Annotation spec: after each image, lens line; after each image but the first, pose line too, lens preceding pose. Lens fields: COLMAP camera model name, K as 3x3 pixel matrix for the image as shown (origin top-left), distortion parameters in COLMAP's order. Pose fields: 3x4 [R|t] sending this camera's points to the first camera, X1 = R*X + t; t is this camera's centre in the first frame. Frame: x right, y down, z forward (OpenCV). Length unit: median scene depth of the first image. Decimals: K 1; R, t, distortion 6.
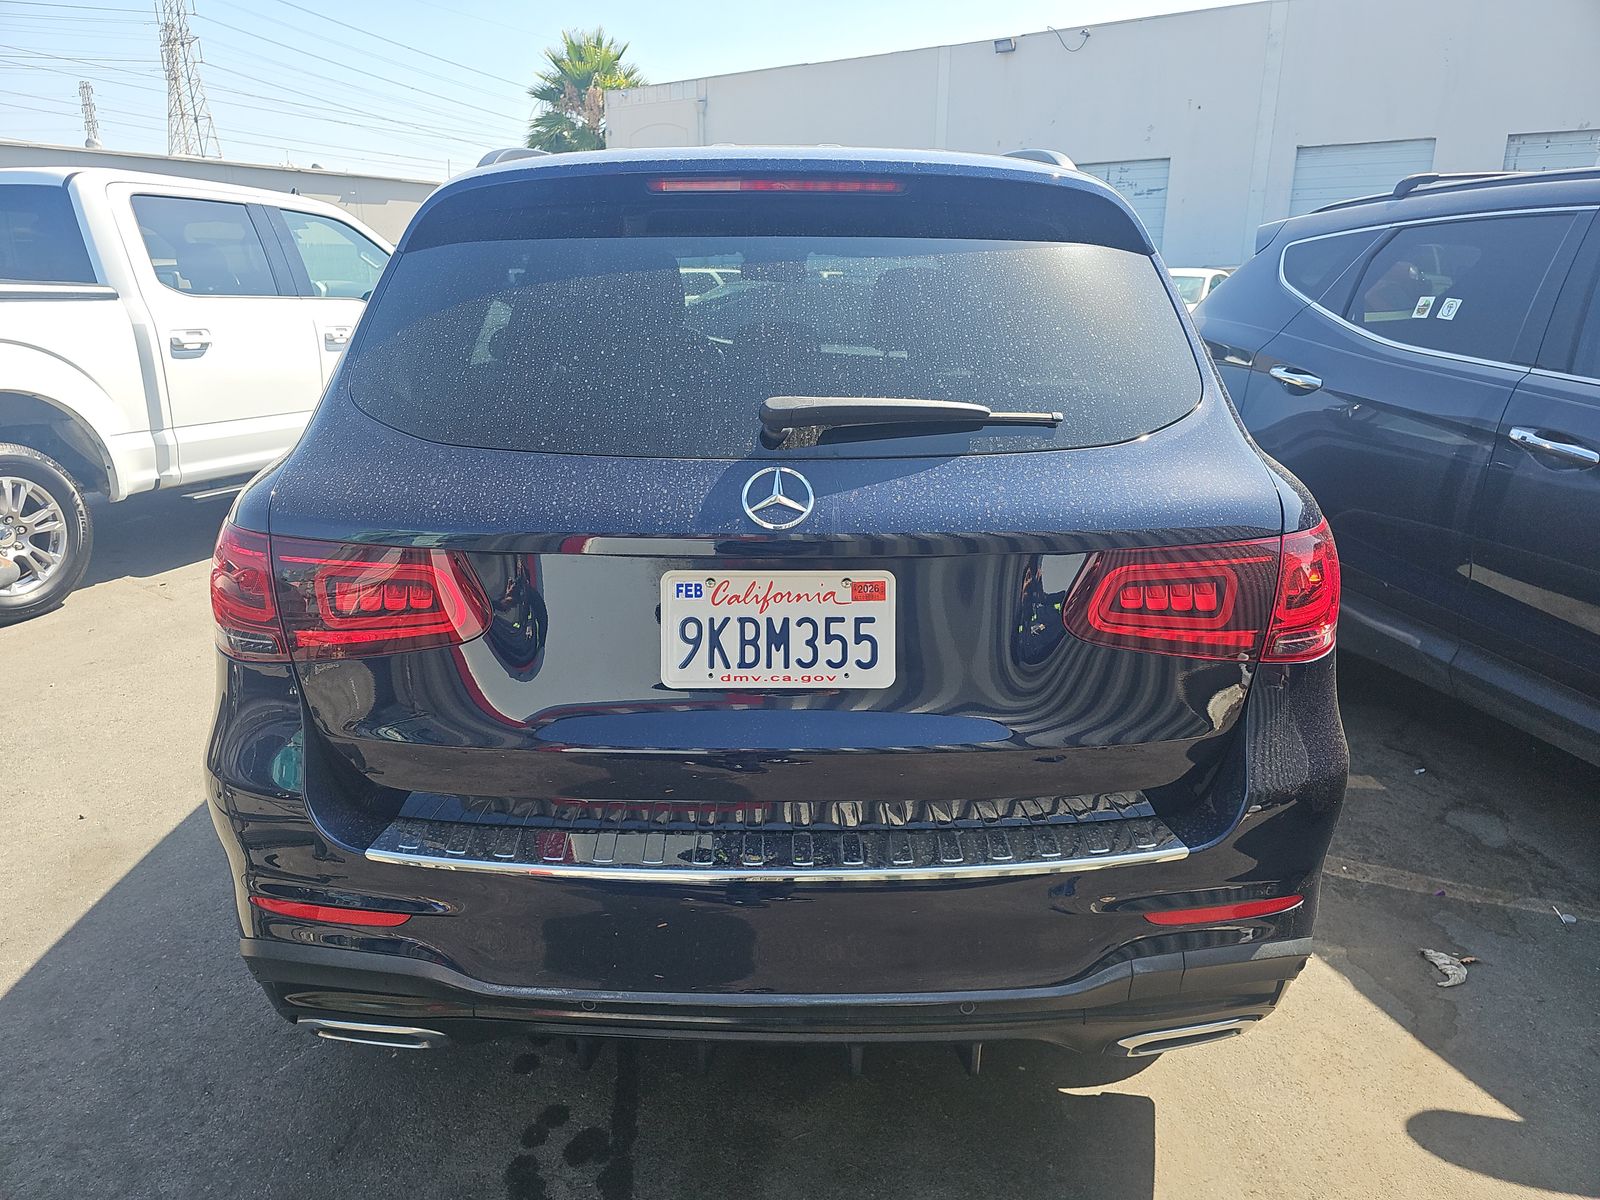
lens RADIAL K [[1091.0, 0, 798.9], [0, 1091.0, 626.6], [0, 0, 1]] dist [0.041866, -0.048555]
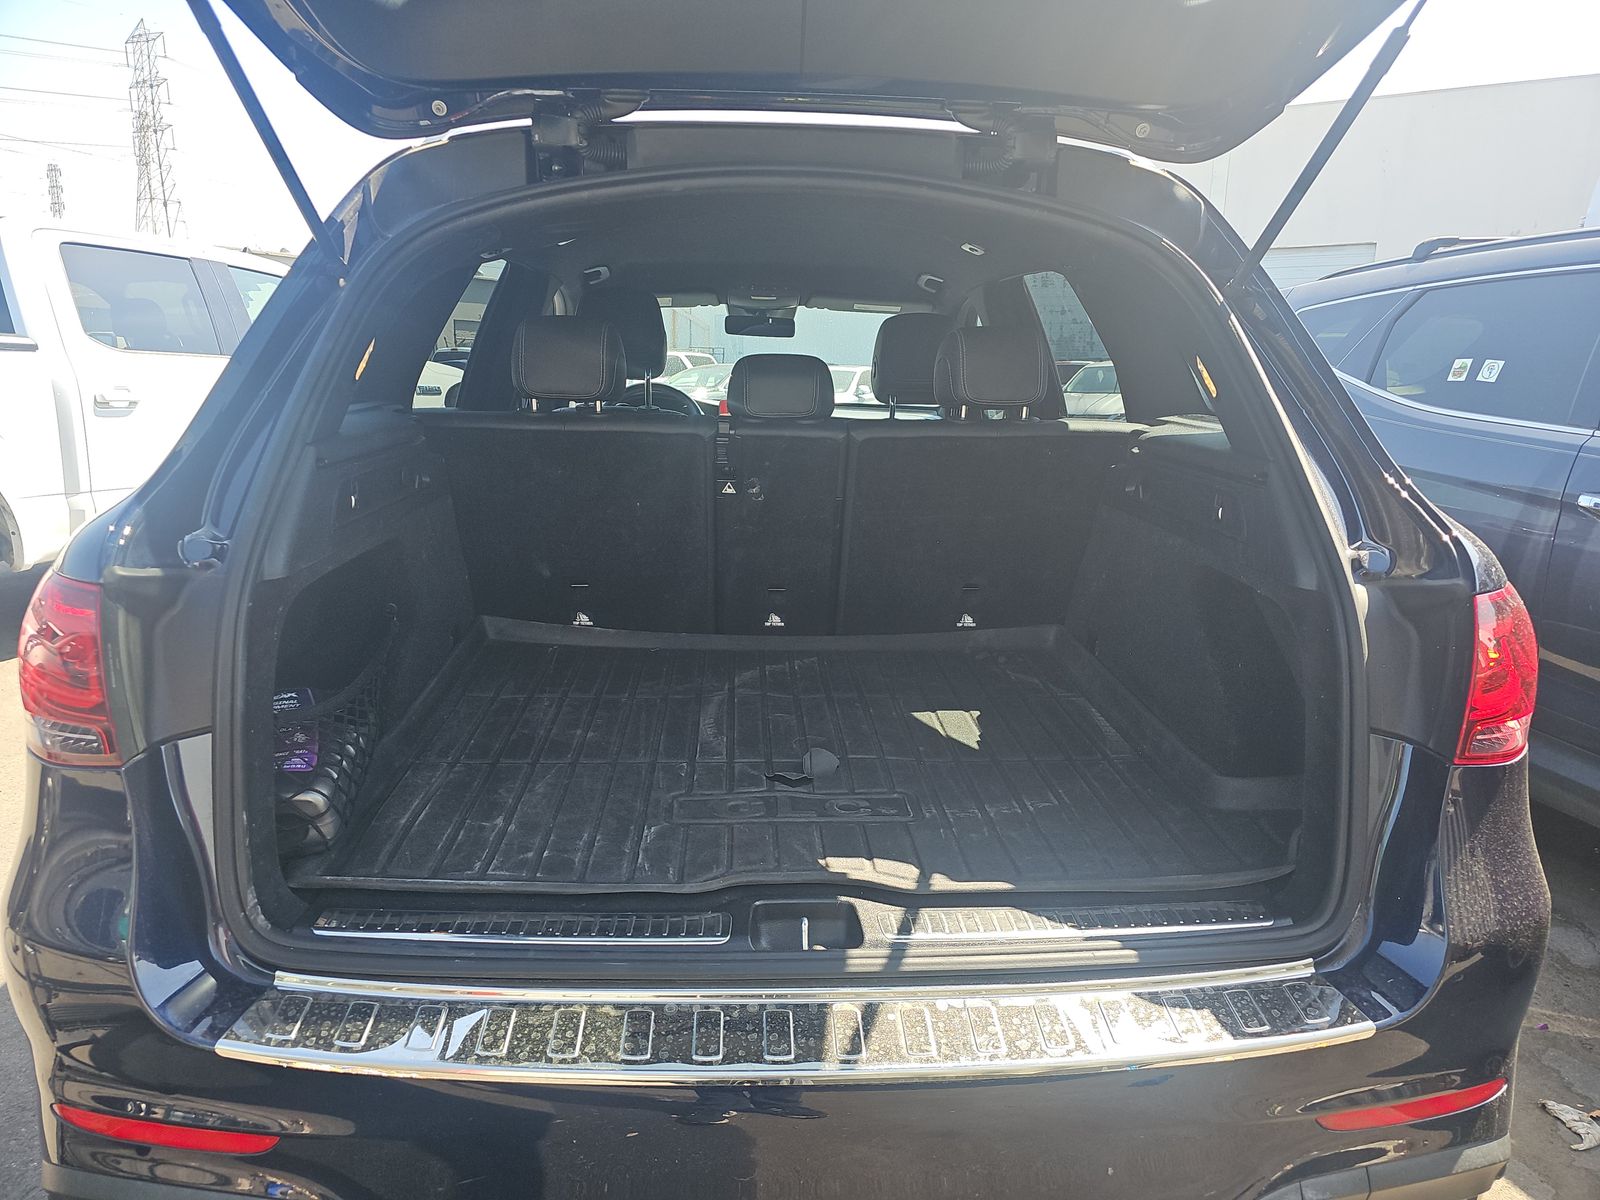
lens RADIAL K [[1058.0, 0, 799.1], [0, 1058.0, 605.5], [0, 0, 1]] dist [-0.001134, -0.004956]
pose [[0.998953, 0.006083, 0.045332, -0.024608], [-0.001581, 0.995117, -0.098692, -0.001611], [-0.045711, 0.098517, 0.994085, 0.120310]]
